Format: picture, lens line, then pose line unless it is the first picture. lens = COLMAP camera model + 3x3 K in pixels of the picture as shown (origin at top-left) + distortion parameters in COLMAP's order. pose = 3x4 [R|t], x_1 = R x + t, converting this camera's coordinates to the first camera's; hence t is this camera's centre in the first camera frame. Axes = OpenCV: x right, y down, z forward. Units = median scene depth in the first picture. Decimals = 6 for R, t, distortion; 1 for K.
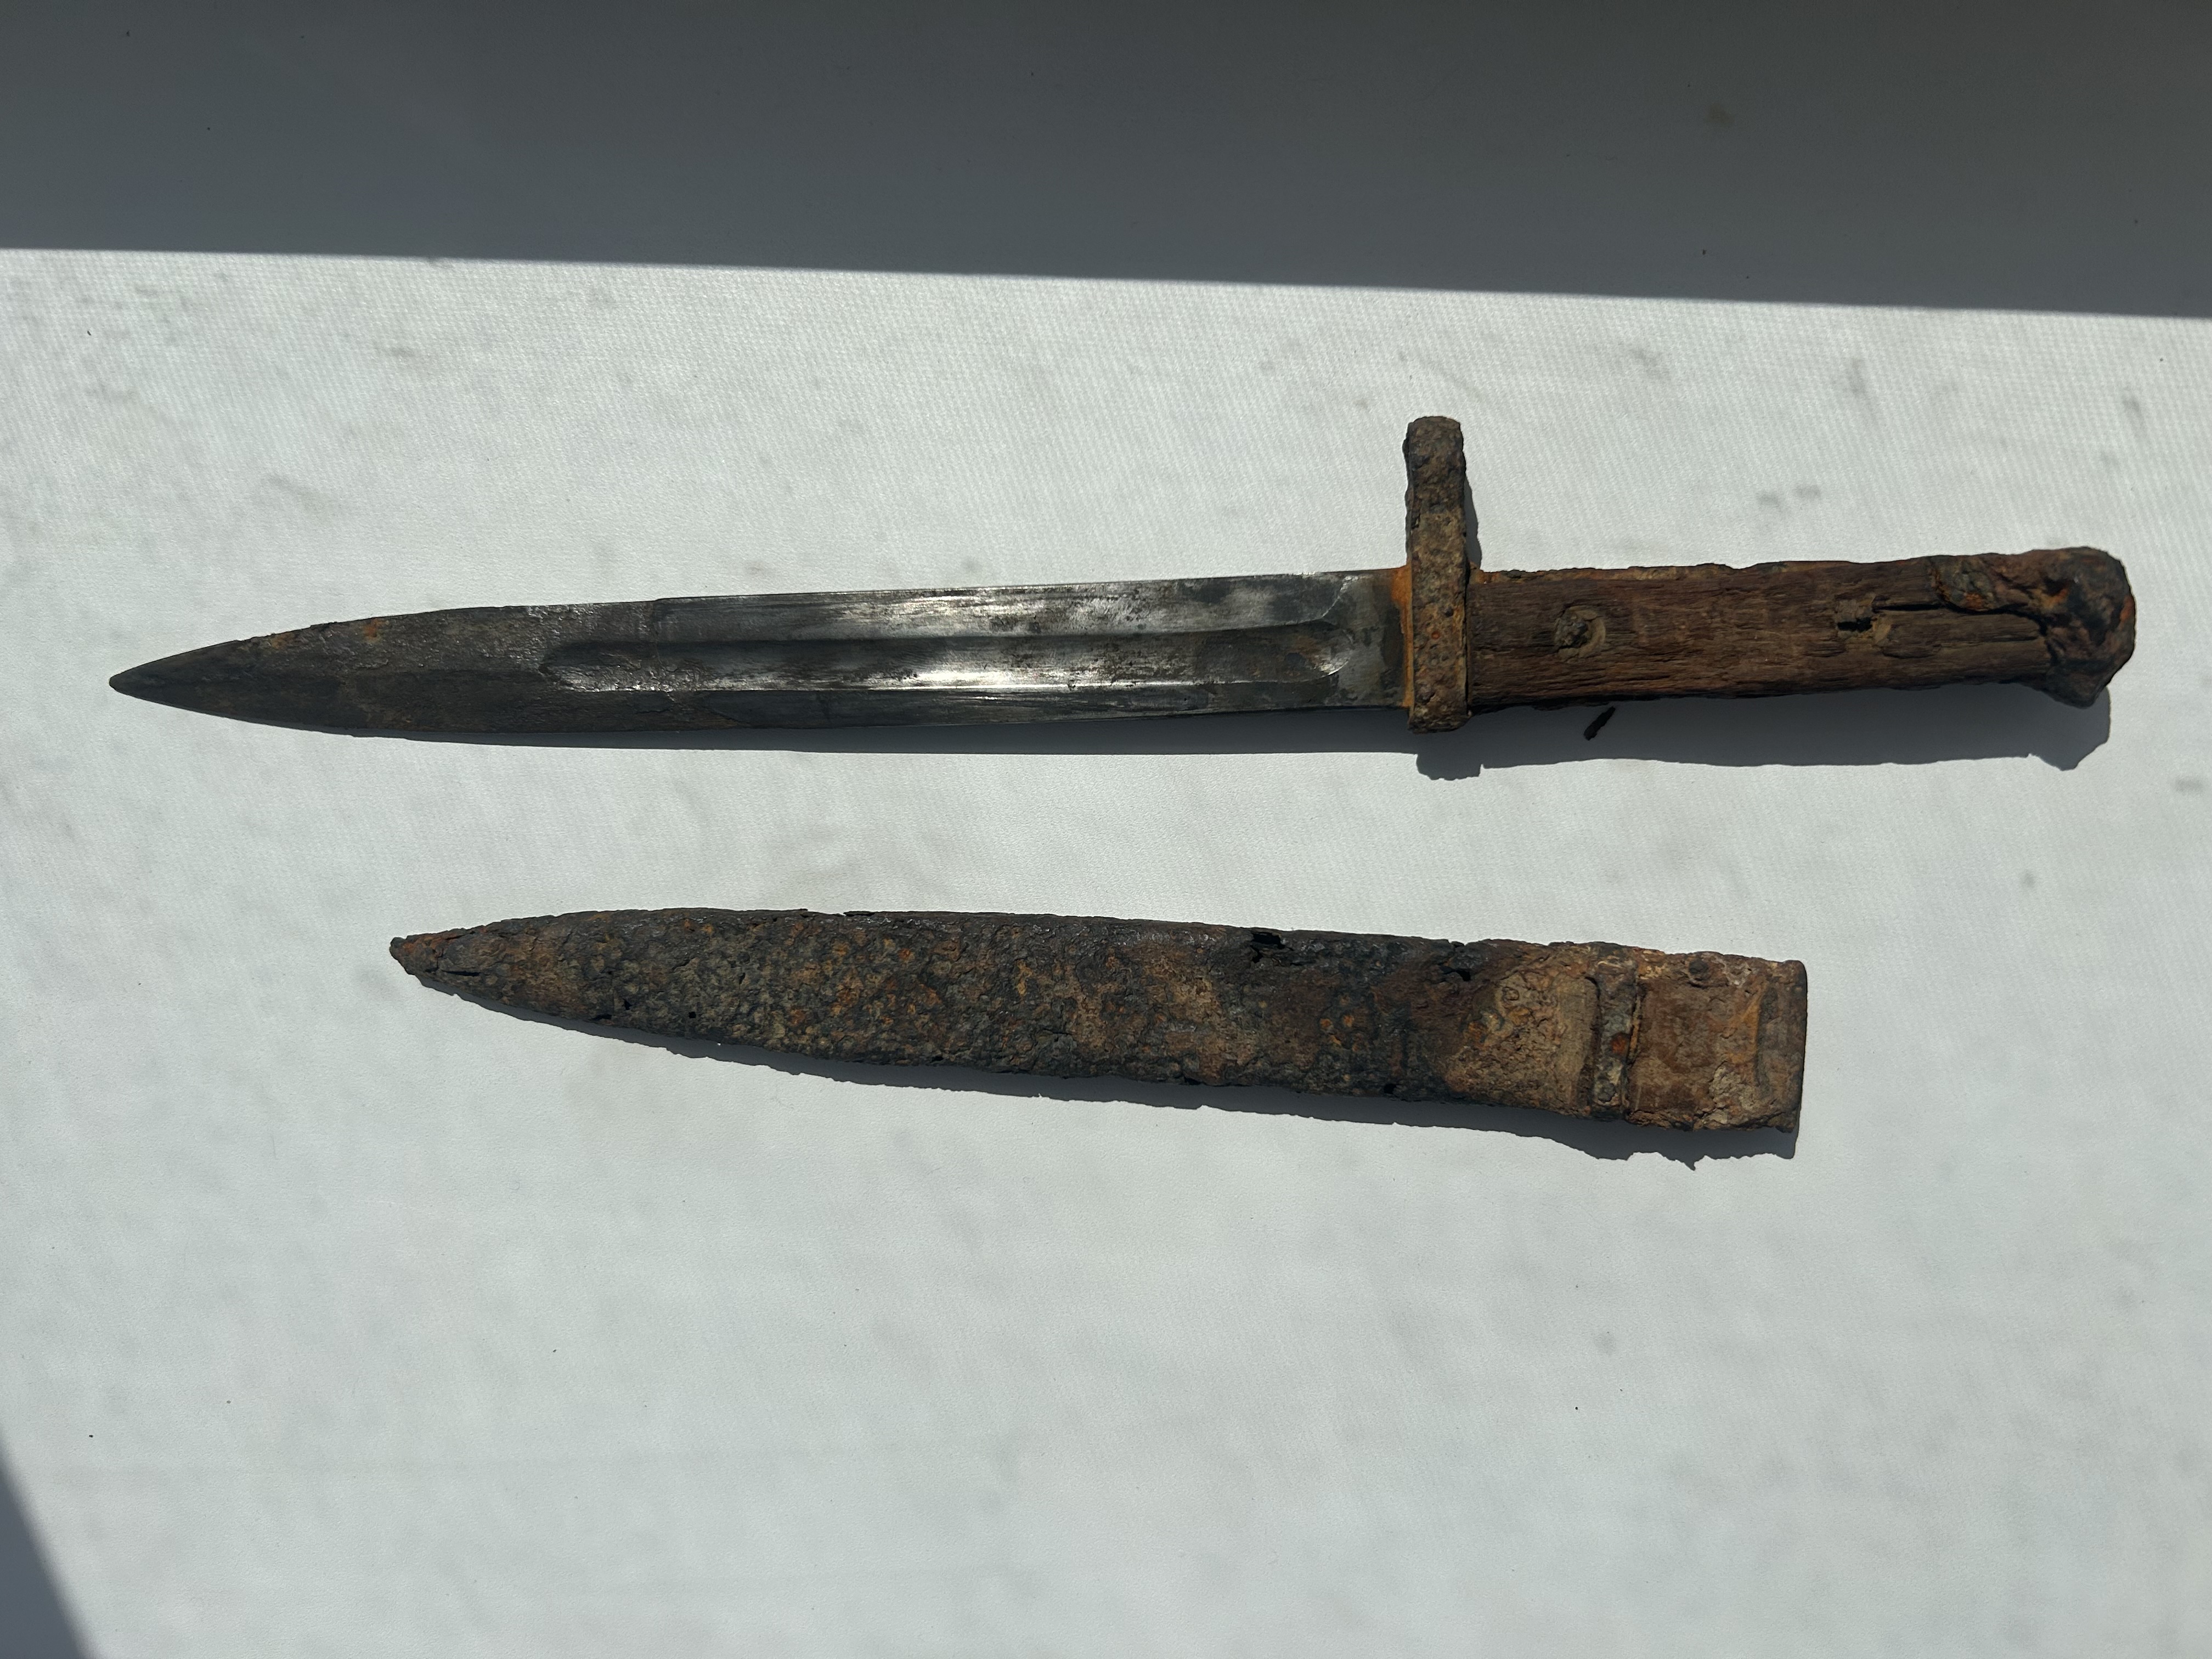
lens RADIAL K [[1692.1, 0, 1094.6], [0, 1692.1, 813.8], [0, 0, 1]] dist [0.015678, -0.040392]
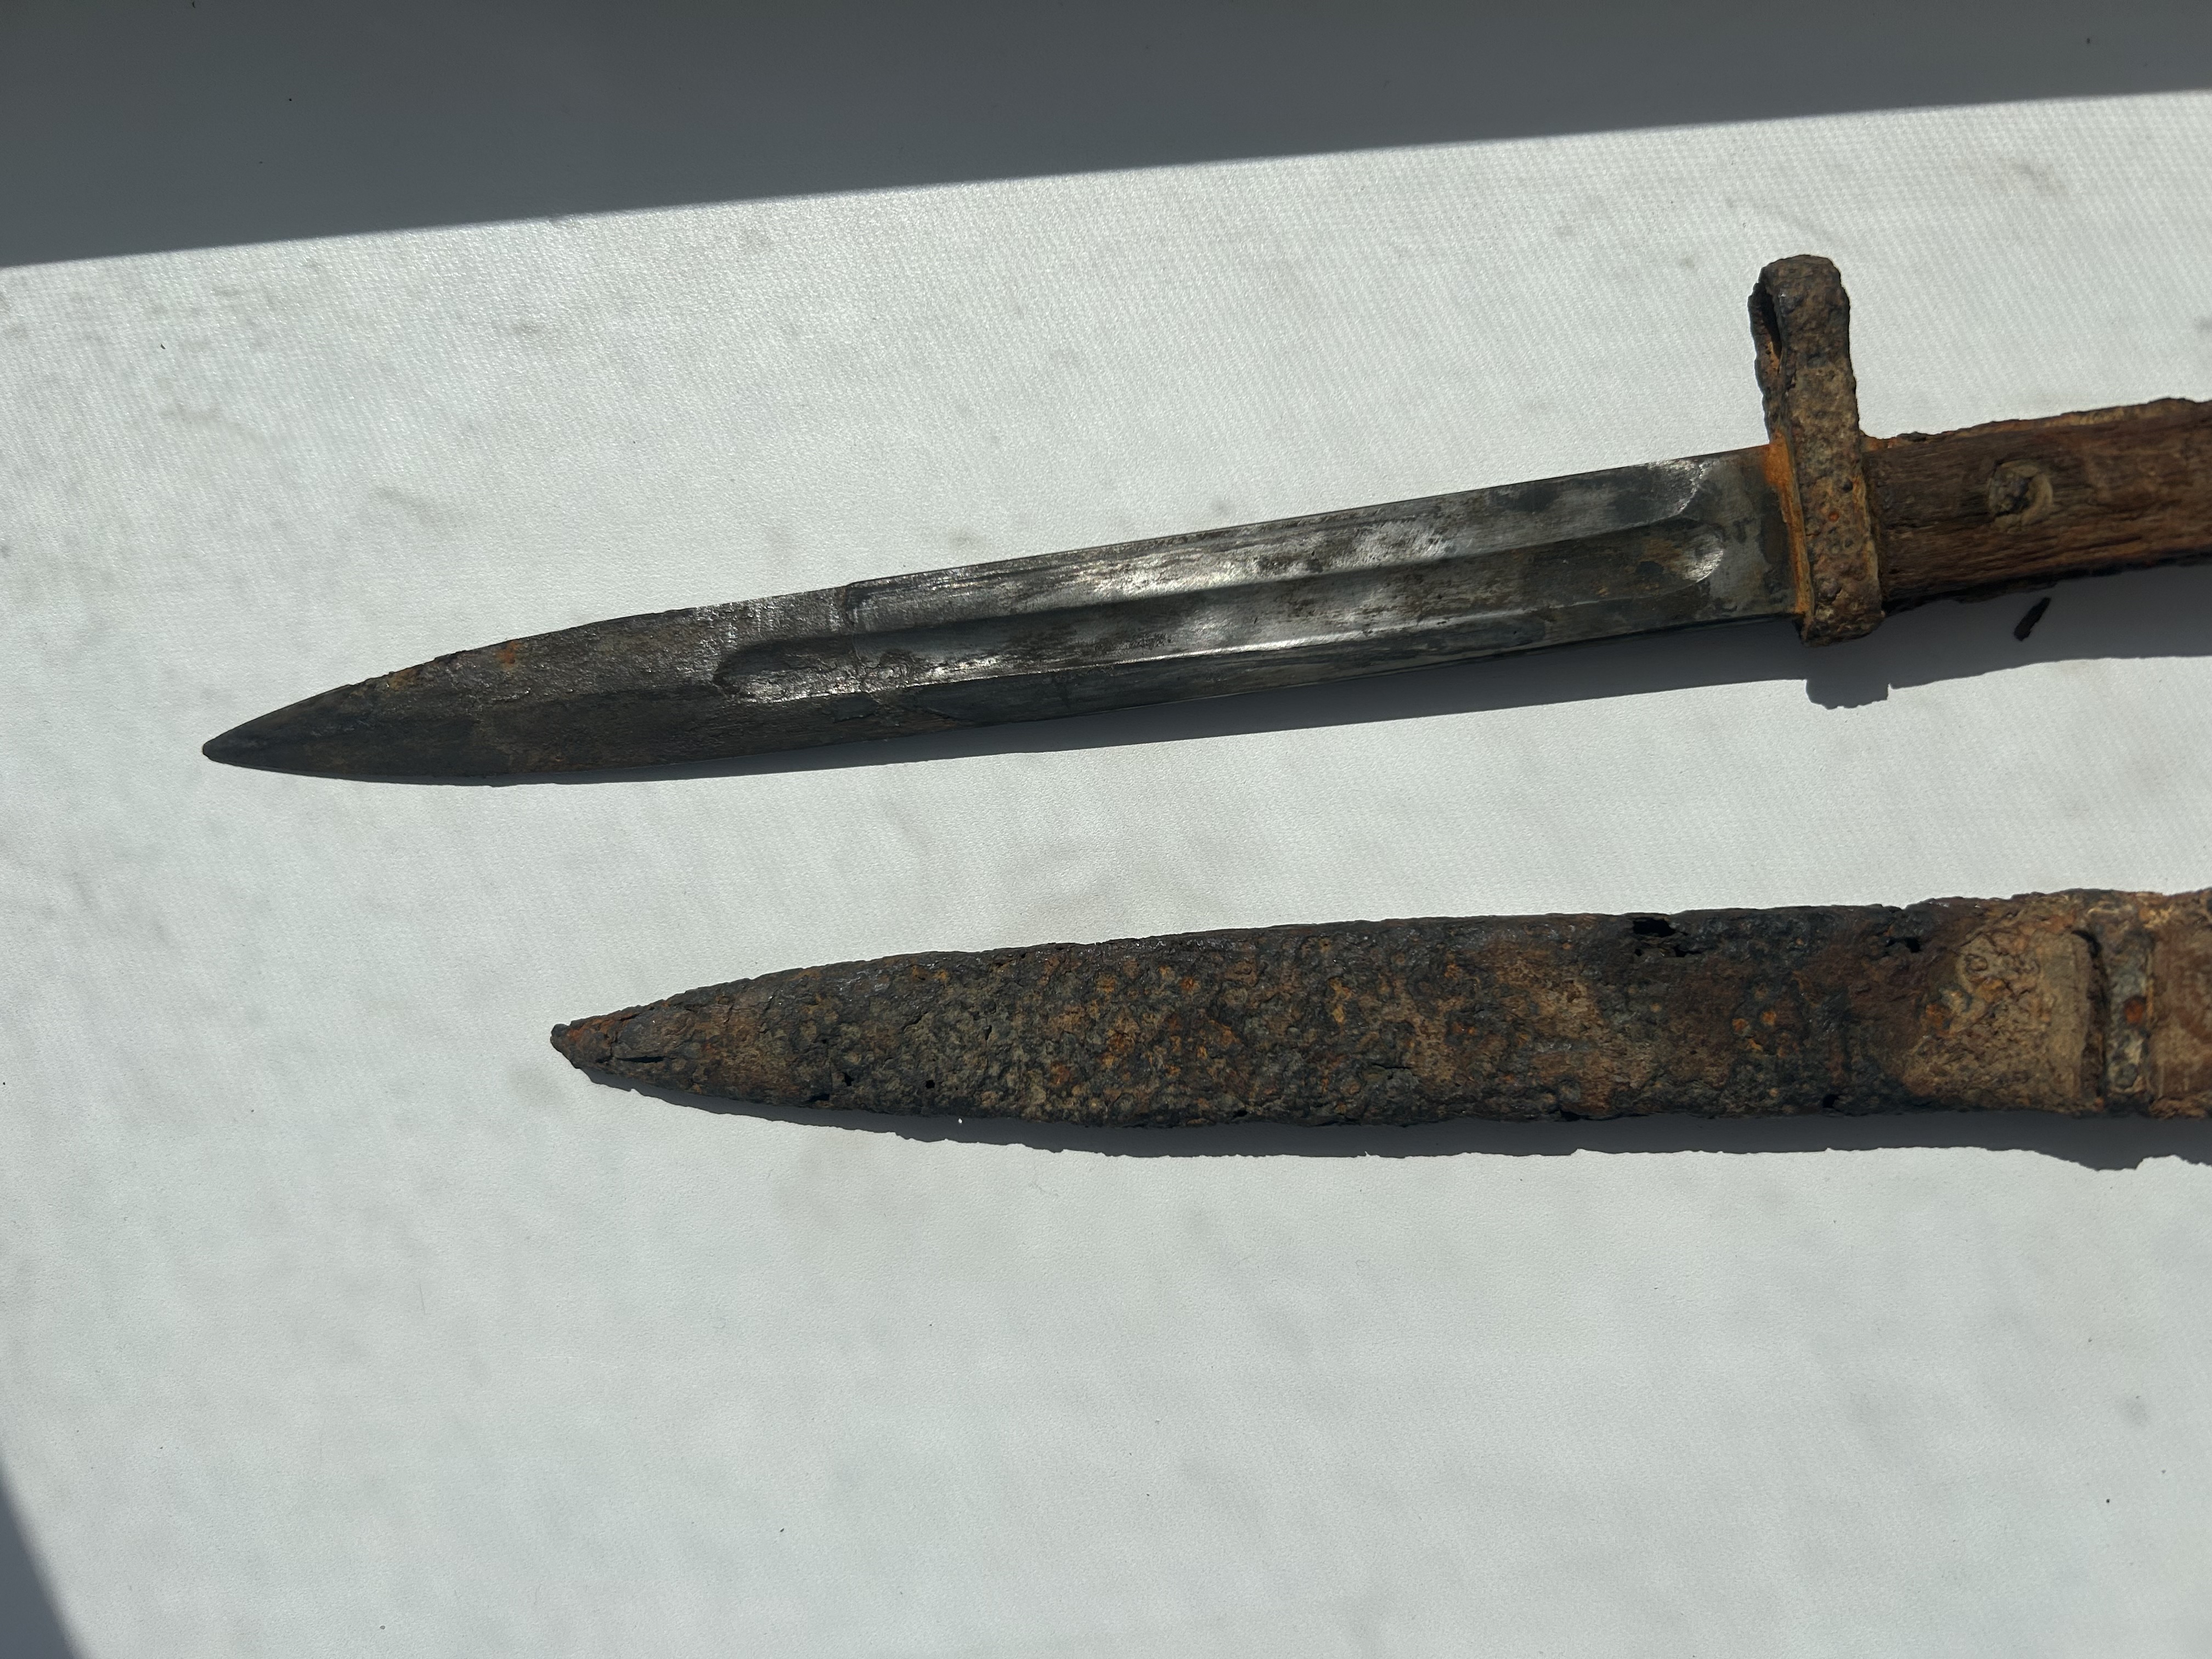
lens RADIAL K [[1692.1, 0, 1094.6], [0, 1692.1, 813.8], [0, 0, 1]] dist [0.015678, -0.040392]
pose [[0.995585, -0.089061, -0.029643, -0.129800], [0.086152, 0.992380, -0.088095, 0.071609], [0.037263, 0.085152, 0.995671, 0.199253]]
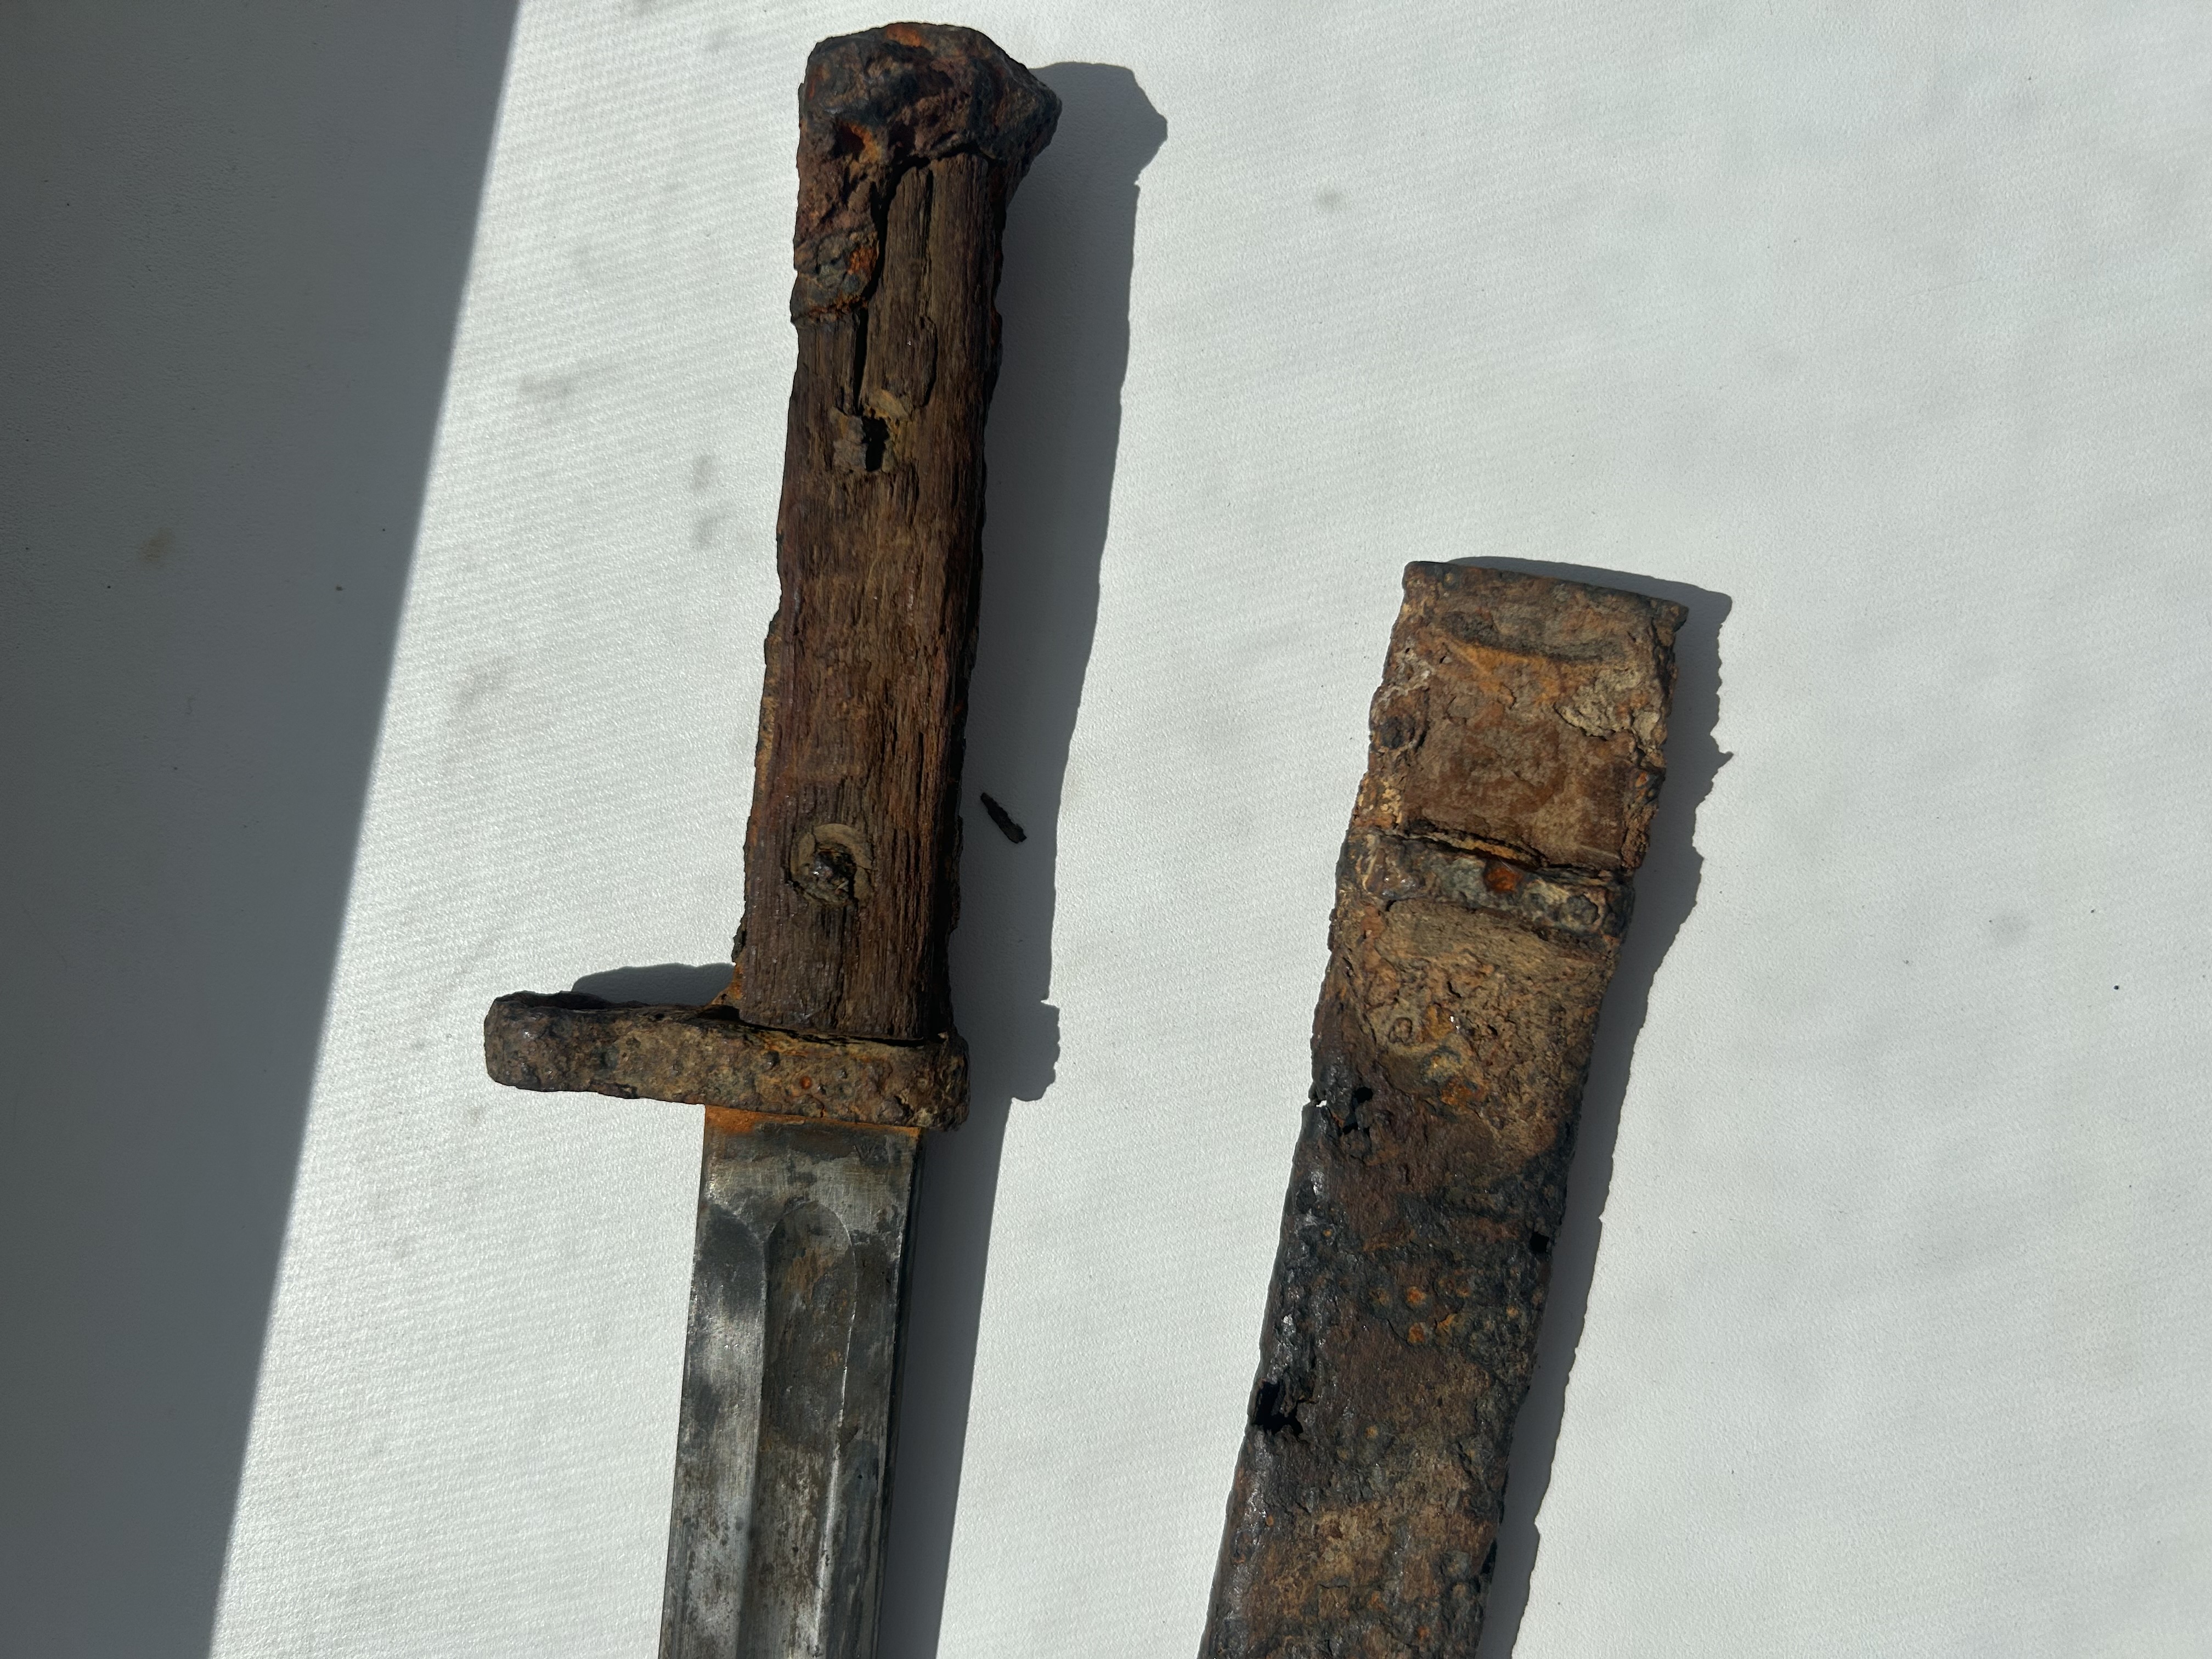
lens RADIAL K [[1686.4, 0, 1098.9], [0, 1686.4, 815.4], [0, 0, 1]] dist [0.136238, -0.494007]
pose [[0.140415, -0.987335, 0.073841, 0.261012], [0.983334, 0.130369, -0.126719, 0.066156], [0.115488, 0.090404, 0.989186, 0.370632]]
